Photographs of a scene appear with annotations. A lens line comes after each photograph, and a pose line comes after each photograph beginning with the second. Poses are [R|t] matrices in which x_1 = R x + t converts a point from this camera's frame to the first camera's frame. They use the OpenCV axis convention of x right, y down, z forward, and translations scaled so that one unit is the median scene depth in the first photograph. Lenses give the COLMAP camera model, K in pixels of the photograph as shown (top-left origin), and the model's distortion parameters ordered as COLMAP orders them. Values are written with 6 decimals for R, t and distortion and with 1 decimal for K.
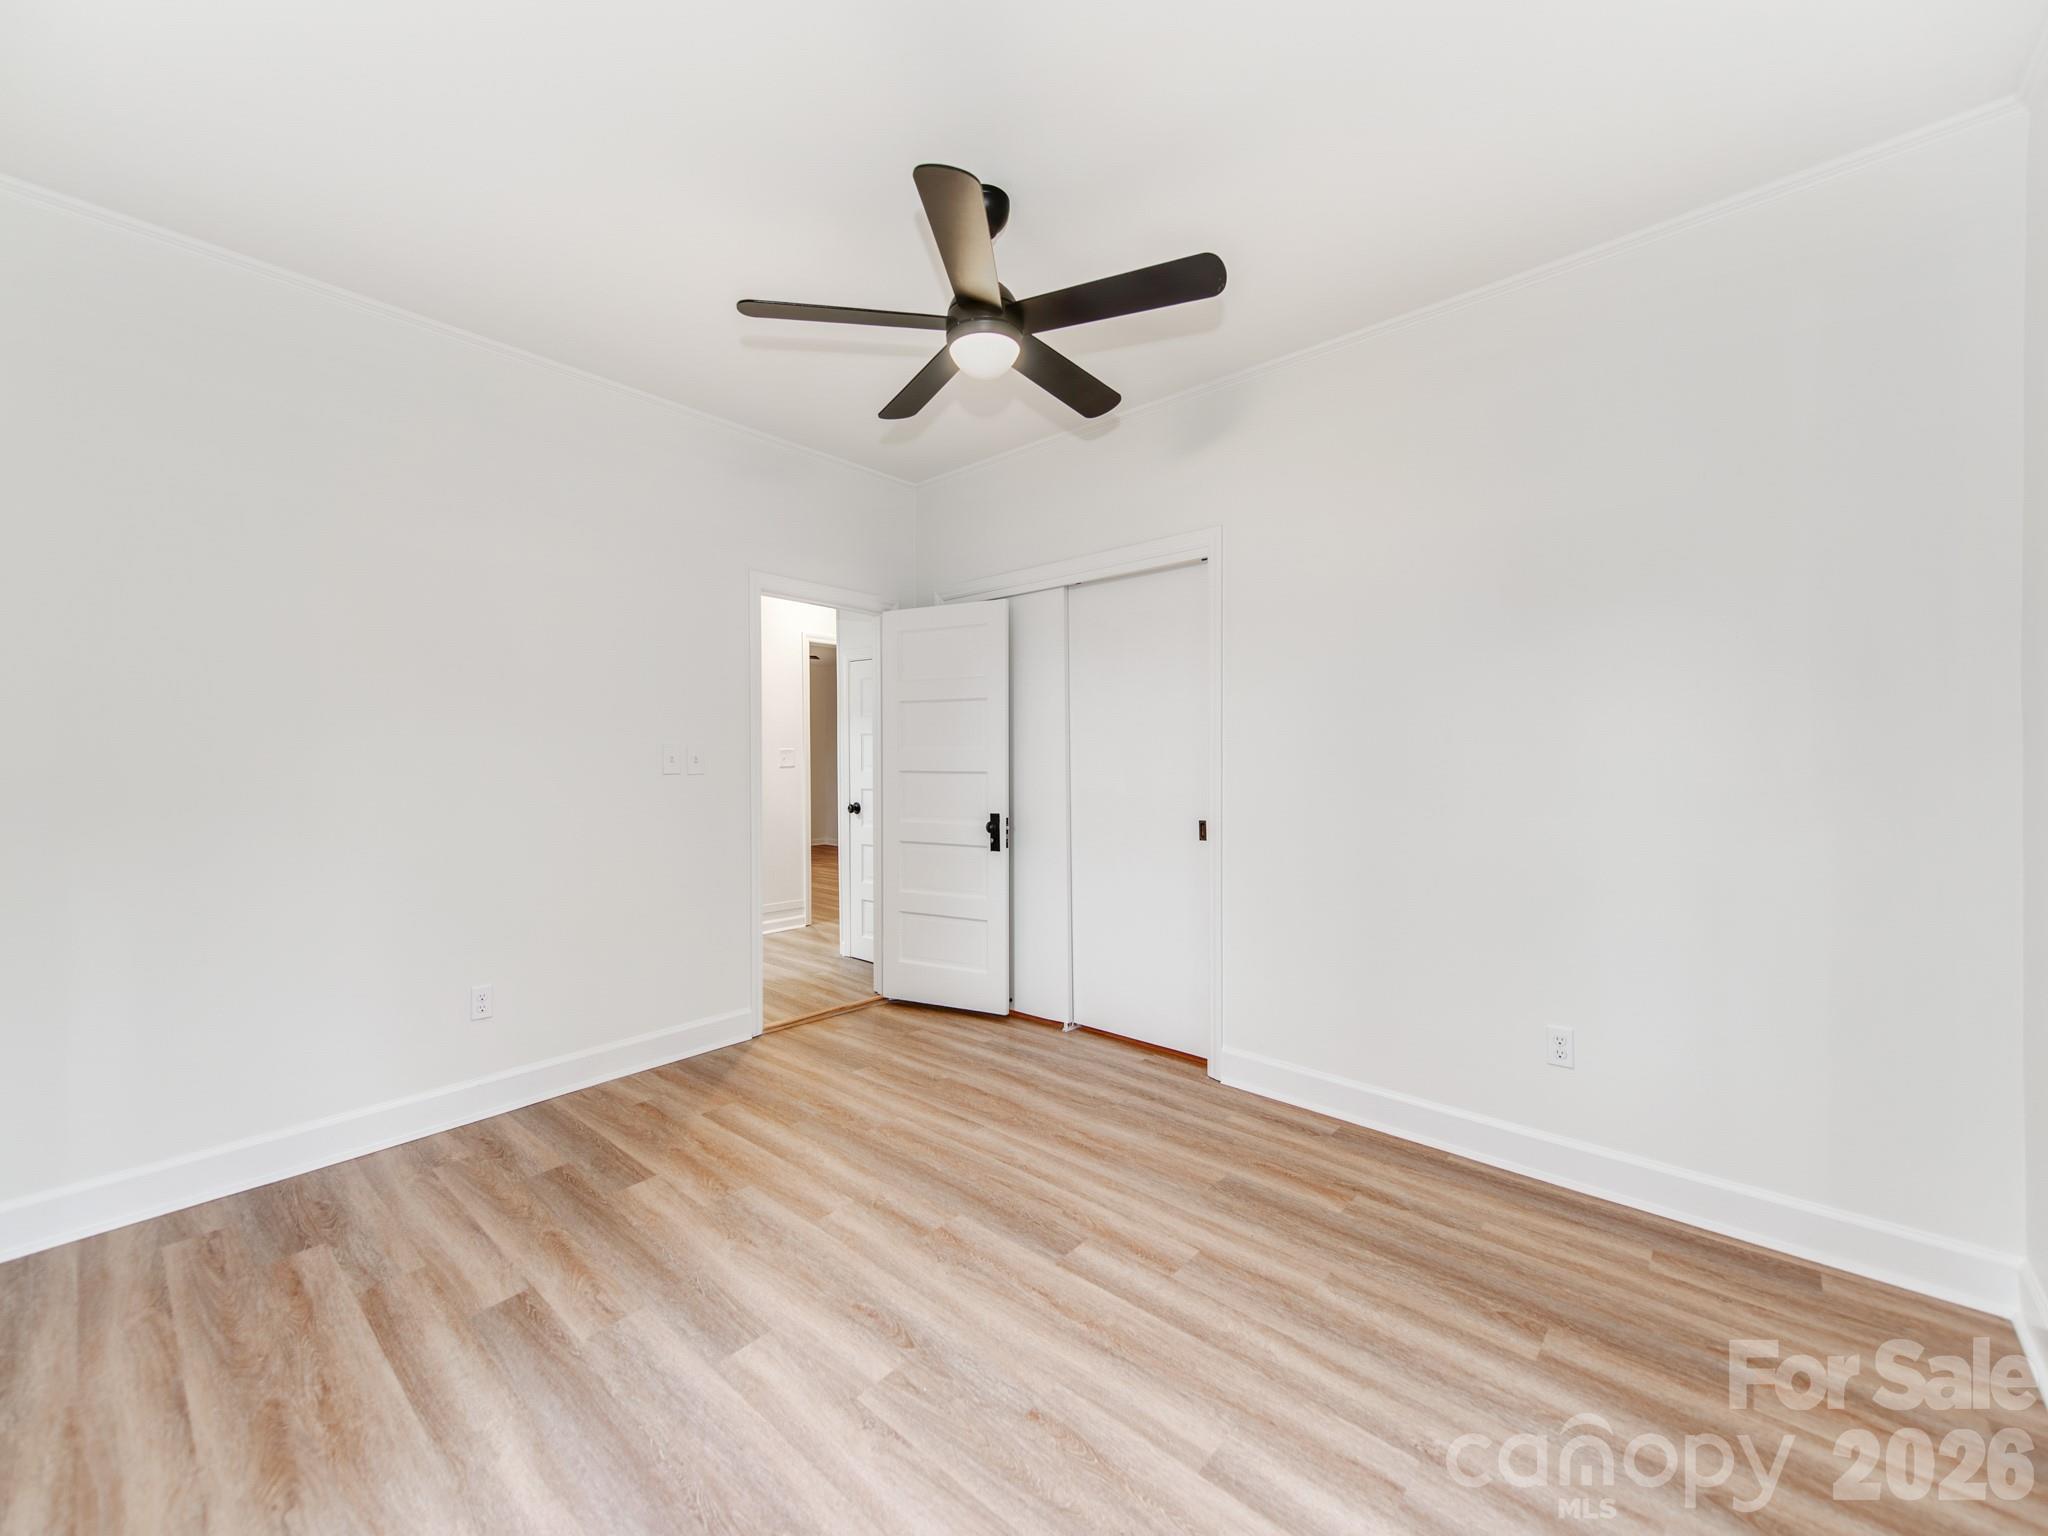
lens RADIAL K [[850.7, 0, 1024.0], [0, 850.7, 768.0], [0, 0, 1]] dist [0.019151, -0.000168]
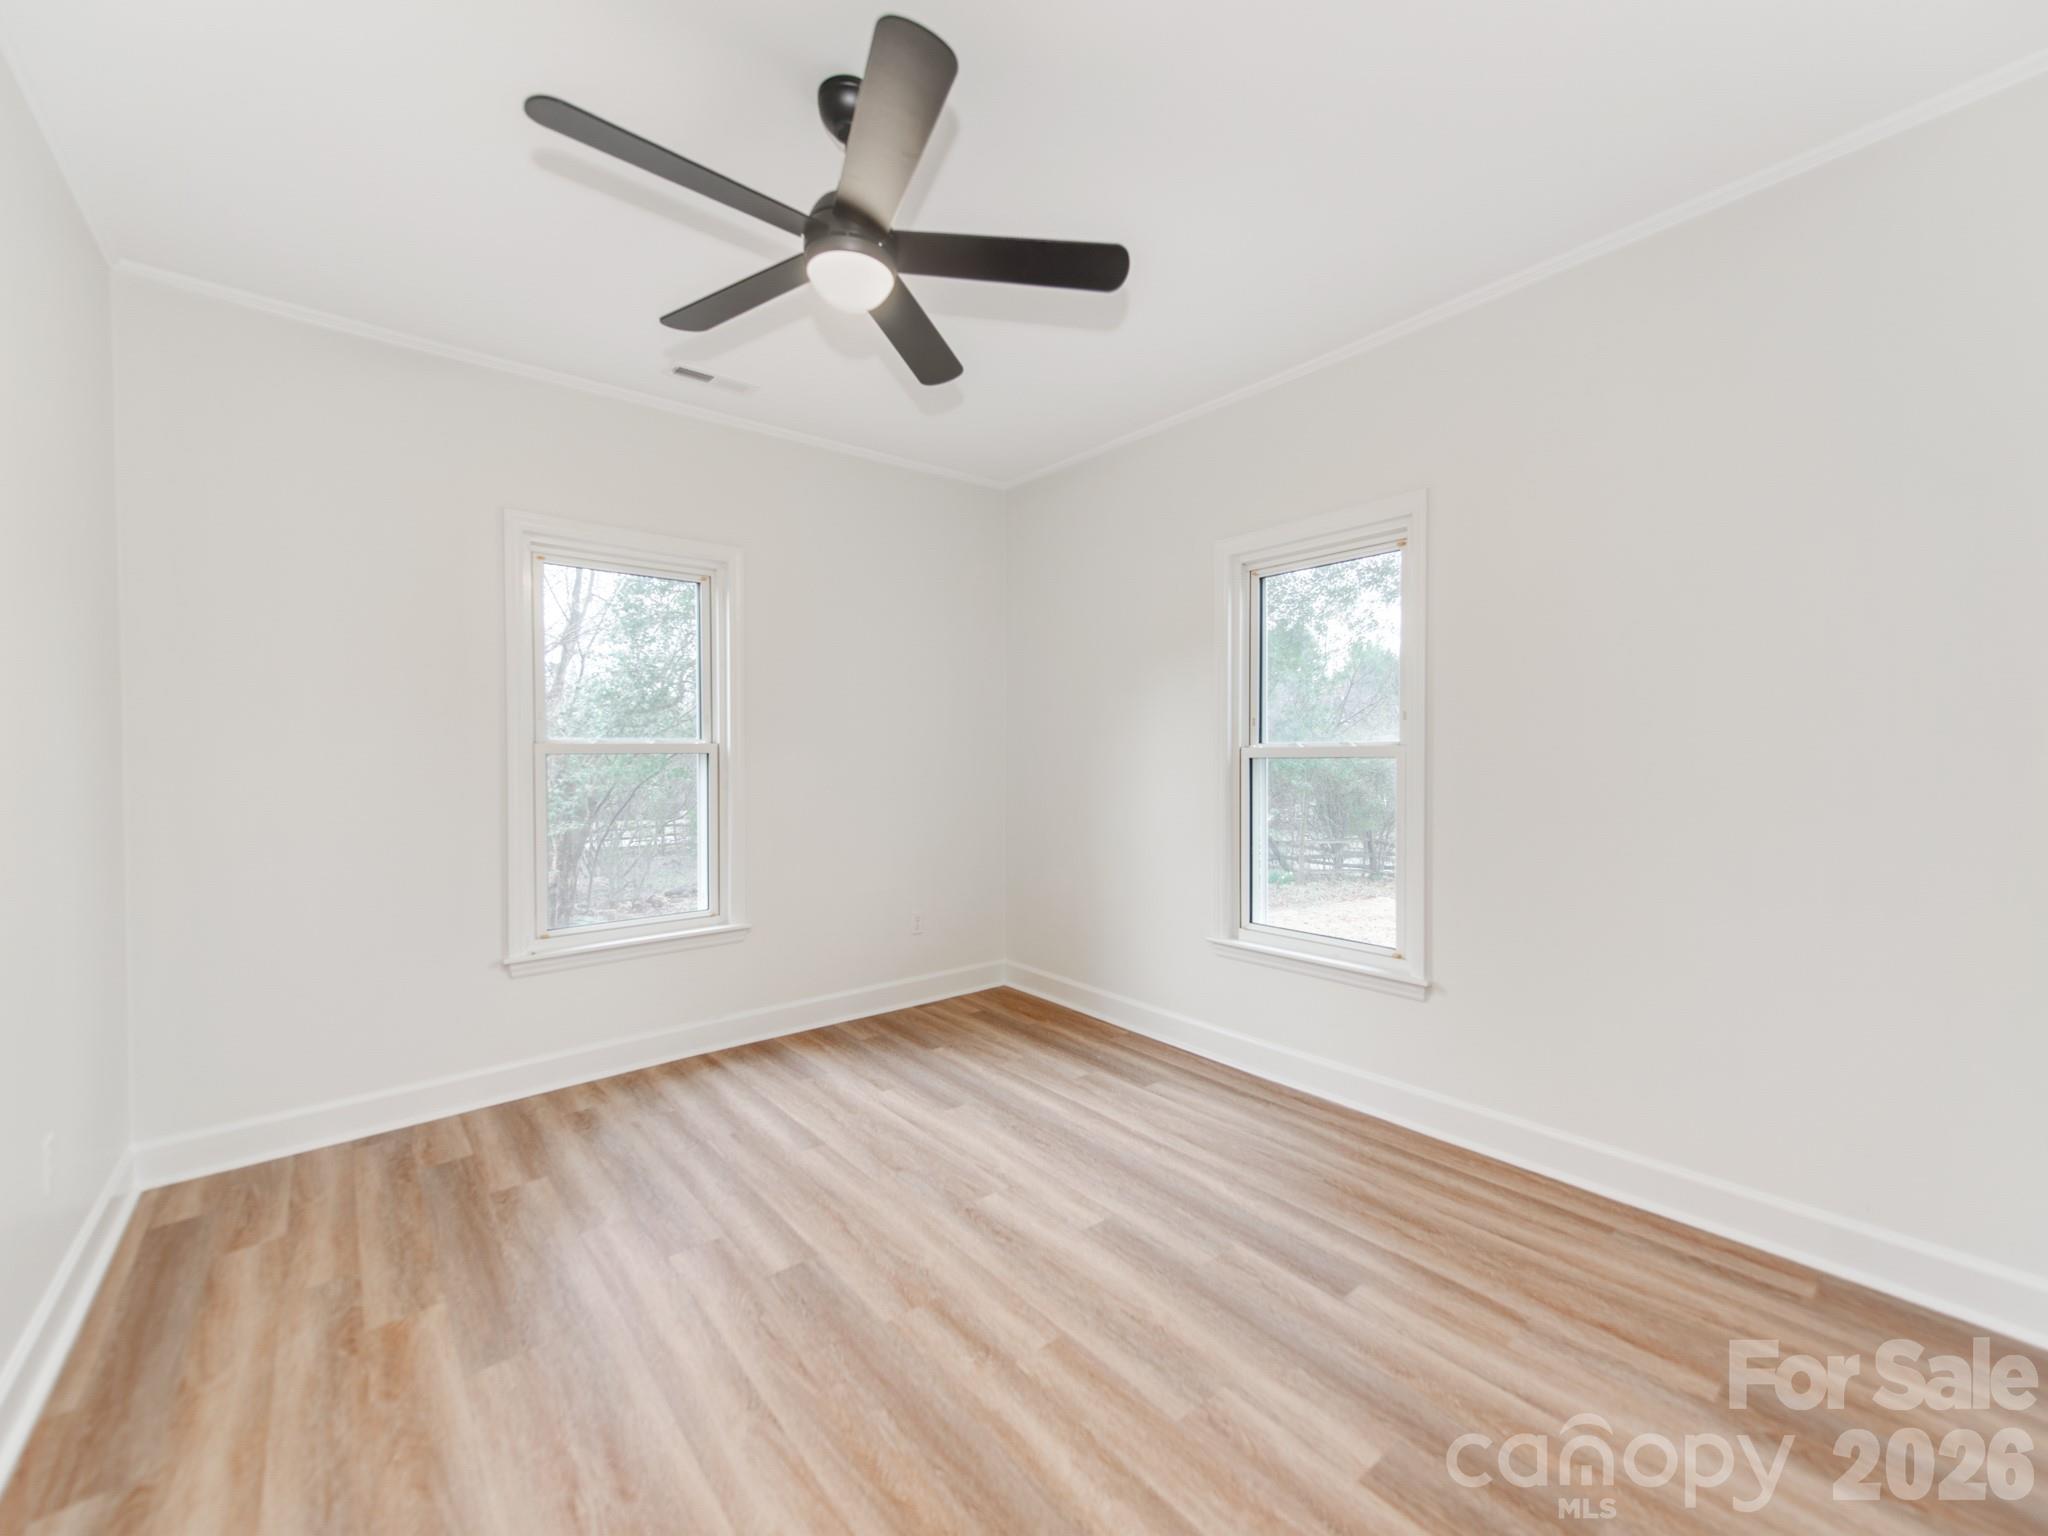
lens RADIAL K [[850.7, 0, 1024.0], [0, 850.7, 768.0], [0, 0, 1]] dist [0.019151, -0.000168]
pose [[-0.985984, 0.006587, 0.166708, -0.381782], [0.011016, 0.999610, 0.025660, -0.020755], [-0.166474, 0.027137, -0.985672, 1.967939]]
